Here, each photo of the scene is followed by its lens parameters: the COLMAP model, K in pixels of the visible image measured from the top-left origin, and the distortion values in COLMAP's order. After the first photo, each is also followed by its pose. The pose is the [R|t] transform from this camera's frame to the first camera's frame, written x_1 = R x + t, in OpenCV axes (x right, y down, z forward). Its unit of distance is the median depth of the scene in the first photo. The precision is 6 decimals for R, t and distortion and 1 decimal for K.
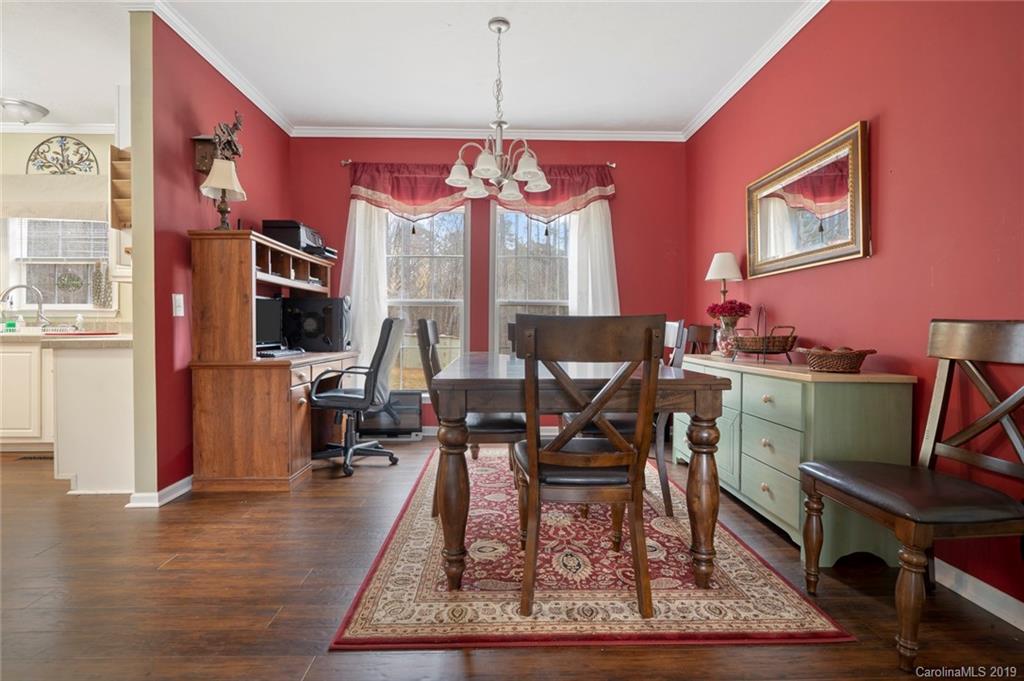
lens RADIAL K [[468.1, 0, 510.4], [0, 468.1, 337.0], [0, 0, 1]] dist [-0.001275, 0.000464]
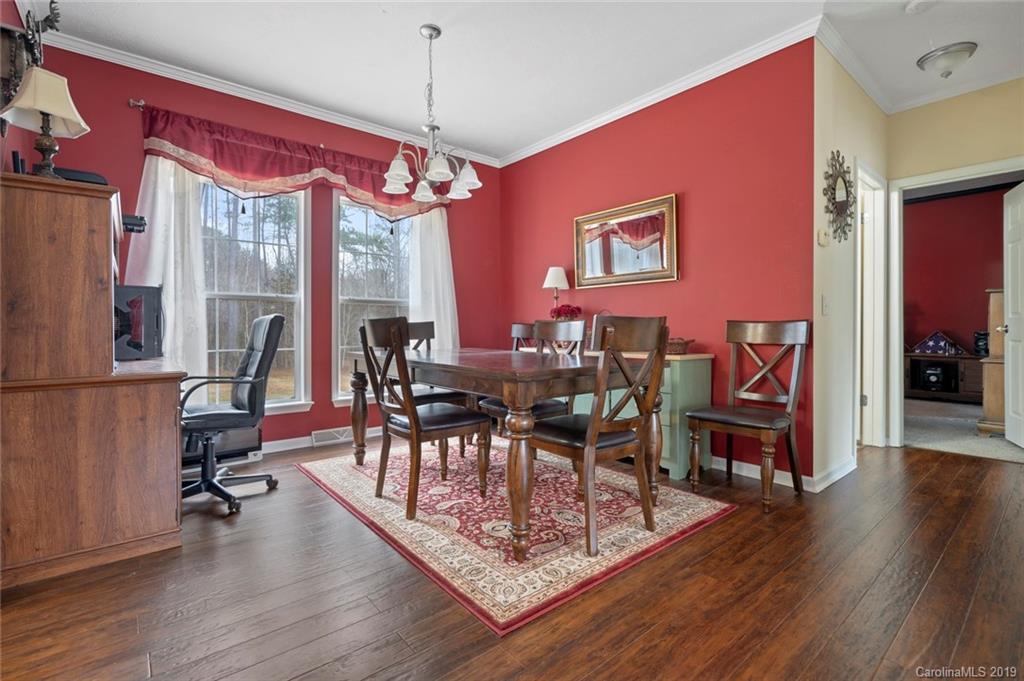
lens RADIAL K [[467.2, 0, 509.8], [0, 467.2, 334.3], [0, 0, 1]] dist [-0.002458, 0.001190]
pose [[0.786710, -0.013761, 0.617169, -0.517946], [0.015211, 0.999880, 0.002904, -0.002018], [-0.617135, 0.007103, 0.786825, 0.088828]]
